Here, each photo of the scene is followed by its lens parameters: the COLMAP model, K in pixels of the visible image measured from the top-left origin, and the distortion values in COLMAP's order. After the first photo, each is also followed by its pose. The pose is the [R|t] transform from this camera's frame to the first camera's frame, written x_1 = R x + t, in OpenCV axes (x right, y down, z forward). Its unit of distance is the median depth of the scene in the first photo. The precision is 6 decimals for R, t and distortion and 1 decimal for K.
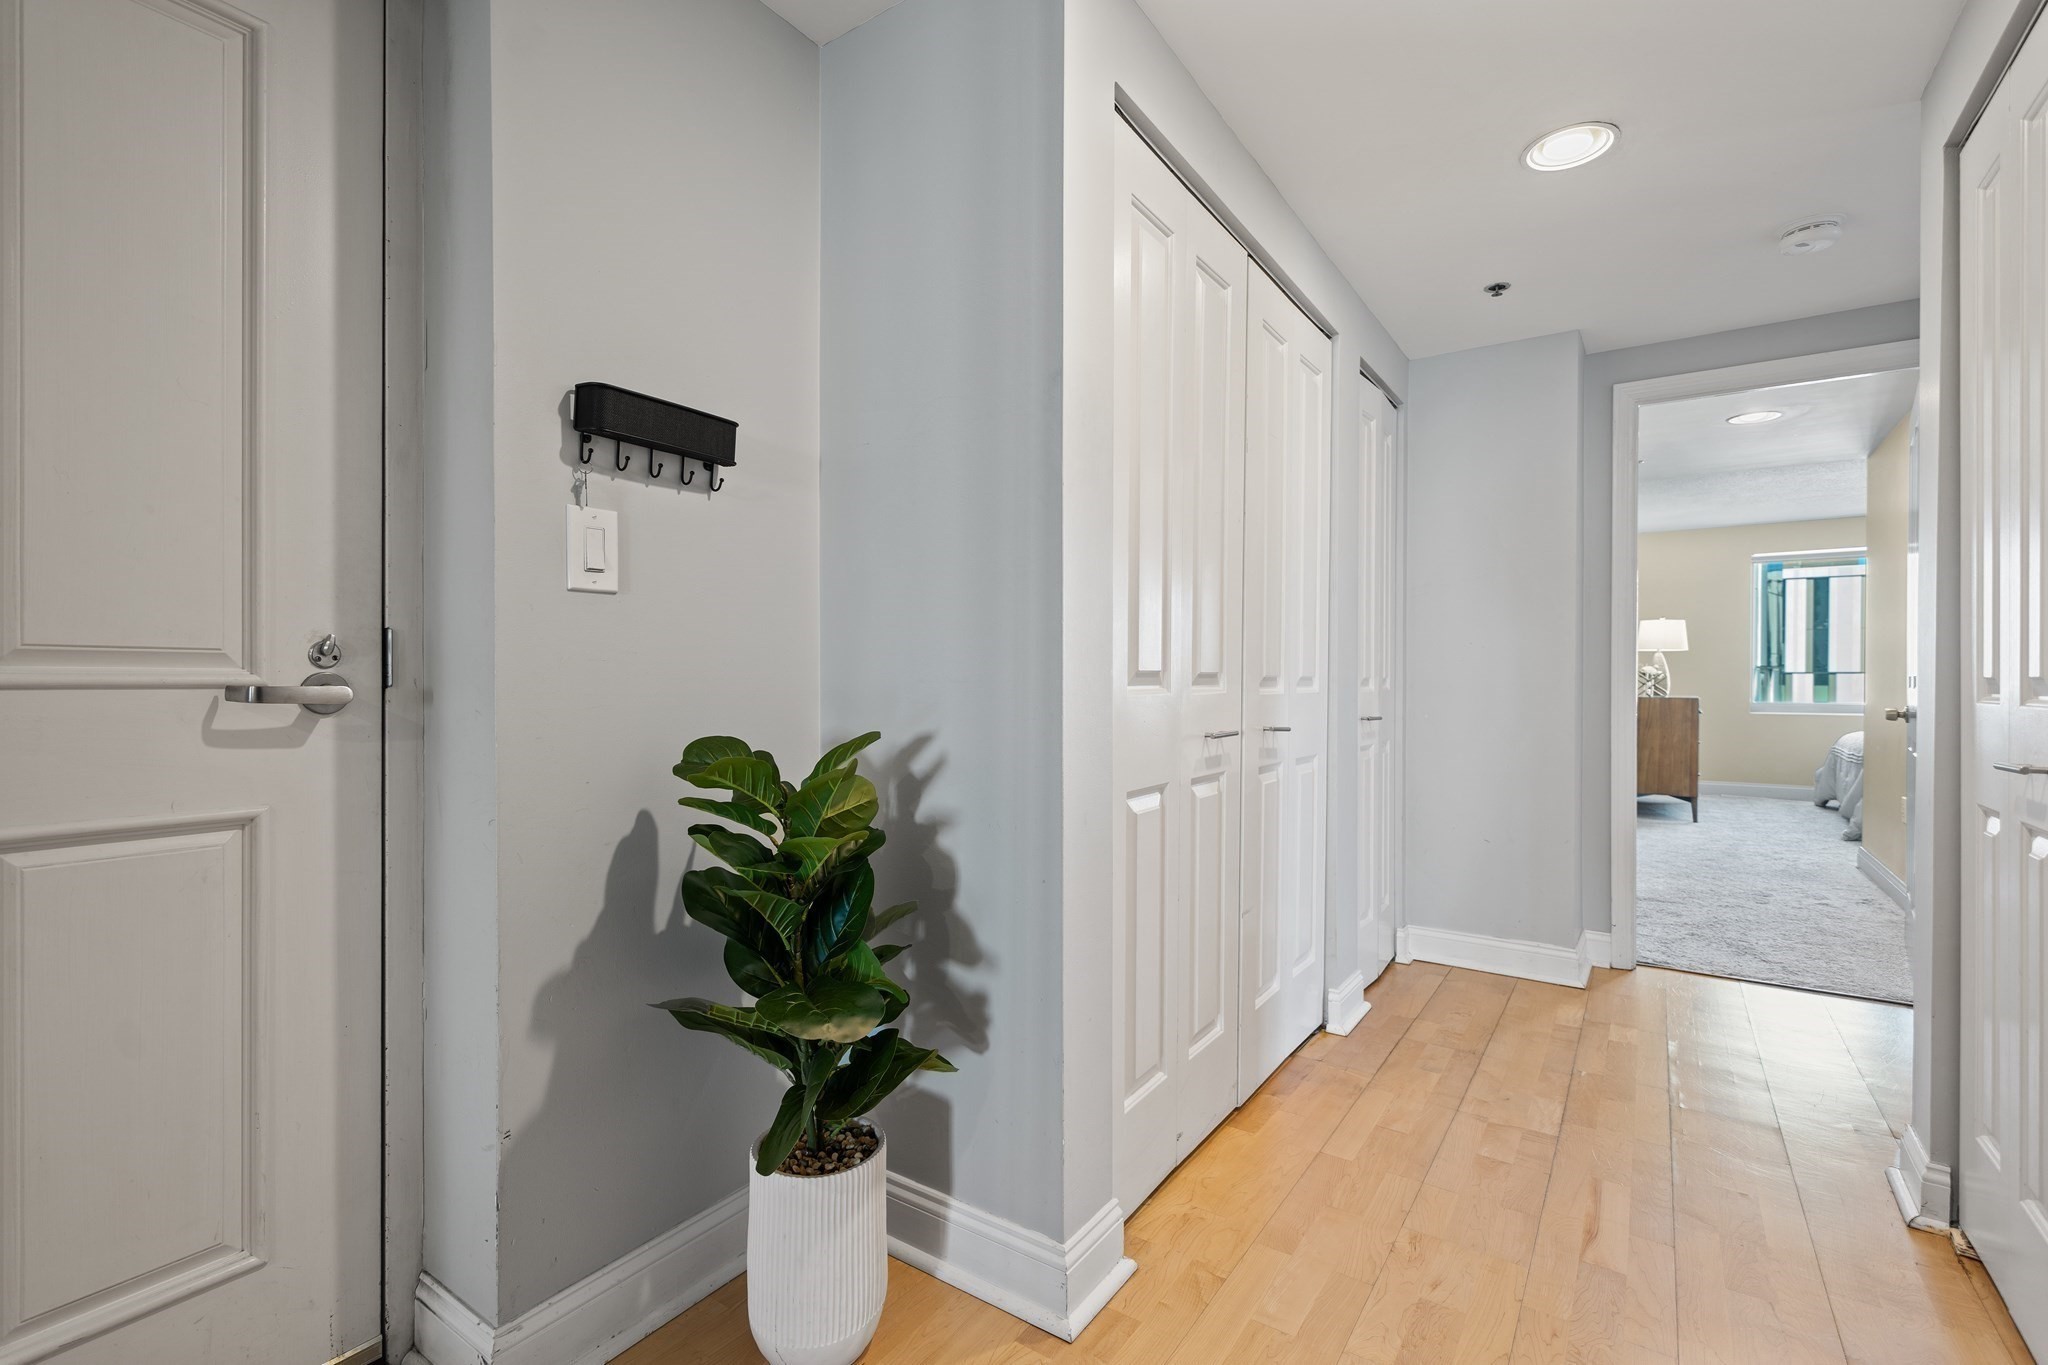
lens RADIAL K [[927.4, 0, 1011.3], [0, 927.4, 688.1], [0, 0, 1]] dist [0.000706, 0.000115]
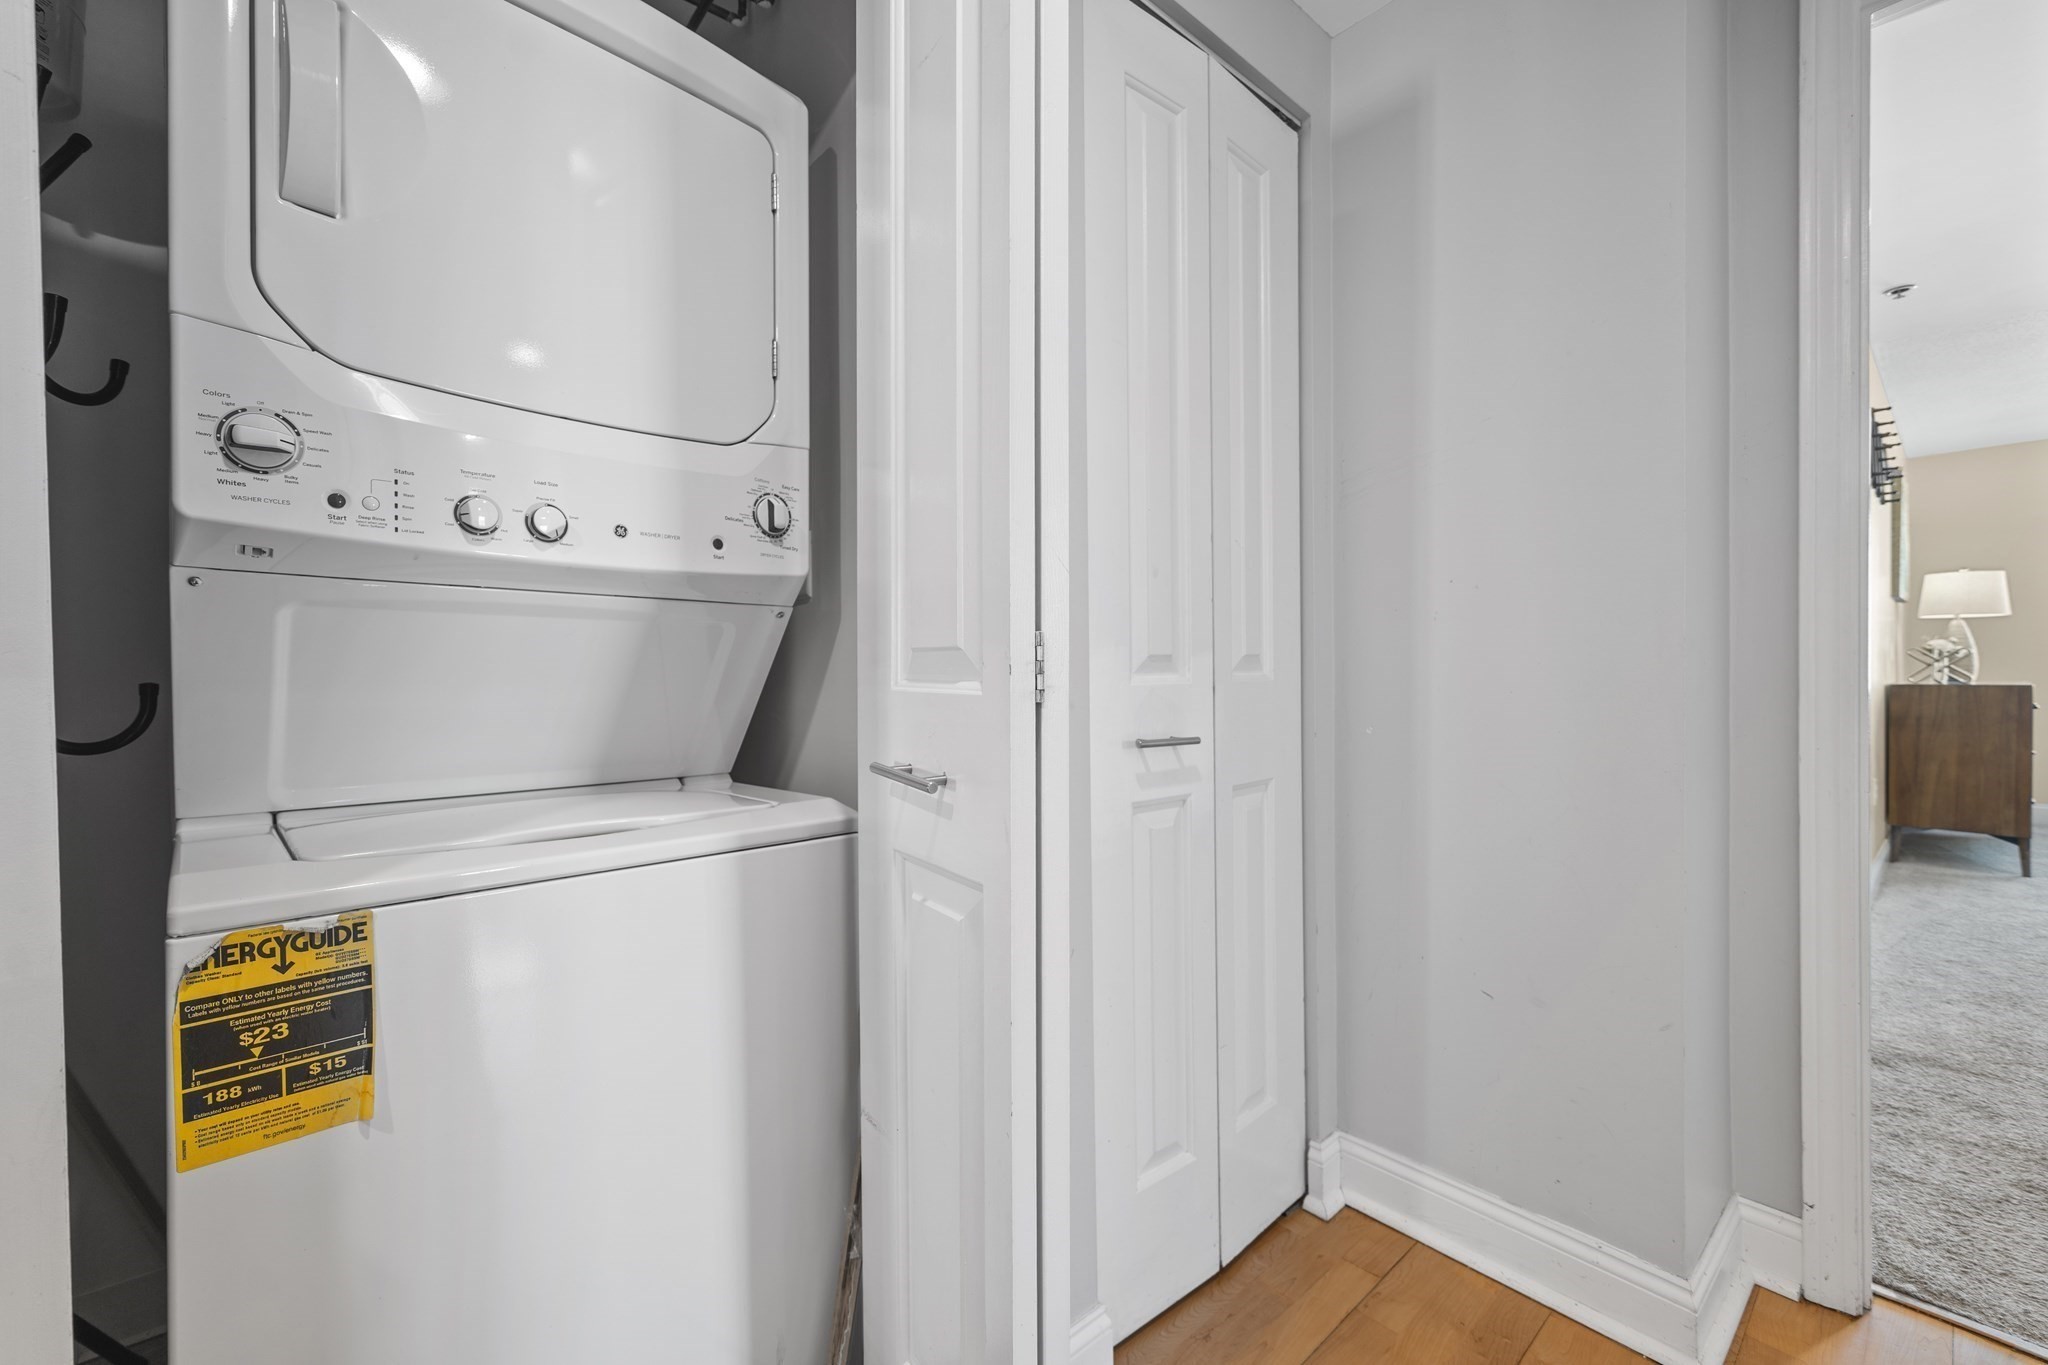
lens RADIAL K [[817.8, 0, 1022.3], [0, 817.8, 667.9], [0, 0, 1]] dist [-0.000709, 0.000013]
pose [[0.969027, -0.004702, -0.246909, 0.208330], [0.003541, 0.999981, -0.005143, -0.001623], [0.246929, 0.004109, 0.969025, 0.286458]]
